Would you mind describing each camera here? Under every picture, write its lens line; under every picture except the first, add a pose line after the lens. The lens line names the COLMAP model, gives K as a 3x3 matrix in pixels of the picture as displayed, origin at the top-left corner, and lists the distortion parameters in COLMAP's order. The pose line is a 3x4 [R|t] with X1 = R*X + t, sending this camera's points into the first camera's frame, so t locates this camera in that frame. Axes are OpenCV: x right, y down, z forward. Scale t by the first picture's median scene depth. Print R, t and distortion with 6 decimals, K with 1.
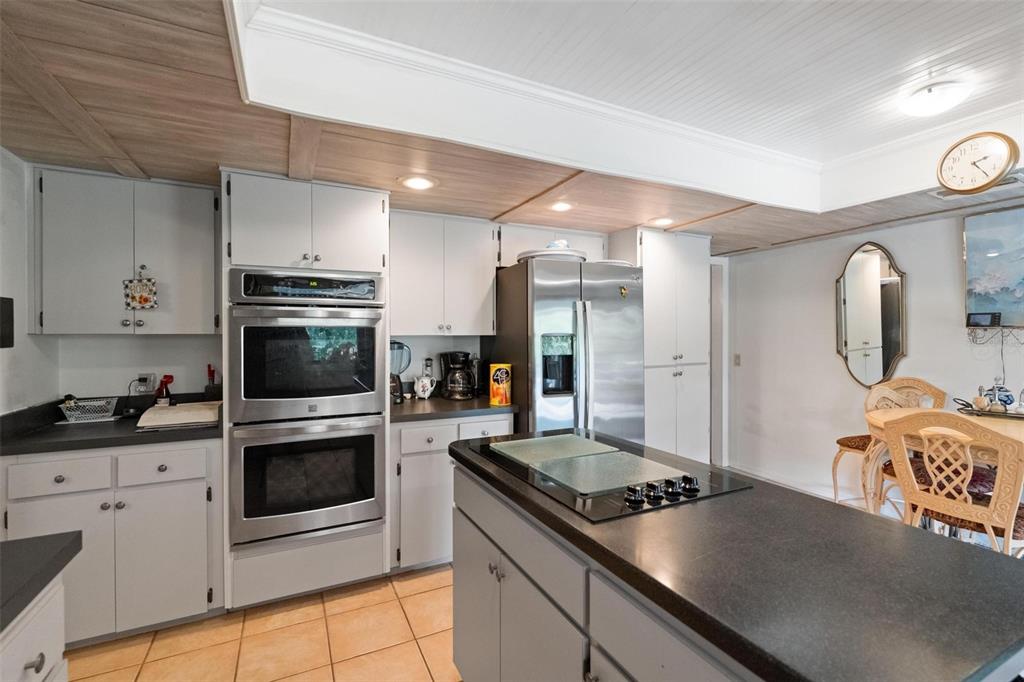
lens RADIAL K [[461.8, 0, 519.8], [0, 461.8, 341.4], [0, 0, 1]] dist [0.000840, -0.000327]
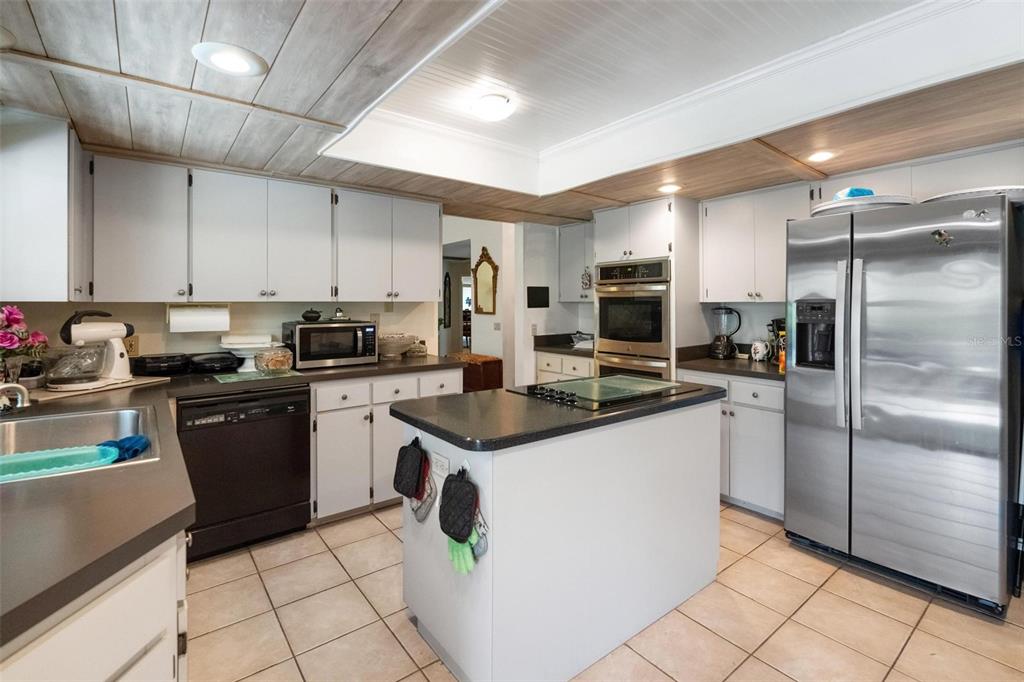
lens RADIAL K [[461.8, 0, 519.4], [0, 461.8, 303.8], [0, 0, 1]] dist [0.000840, -0.000327]
pose [[0.209027, 0.001666, -0.977908, 0.981911], [-0.012623, 0.999920, -0.000995, -0.001472], [0.977828, 0.012552, 0.209031, 0.297683]]
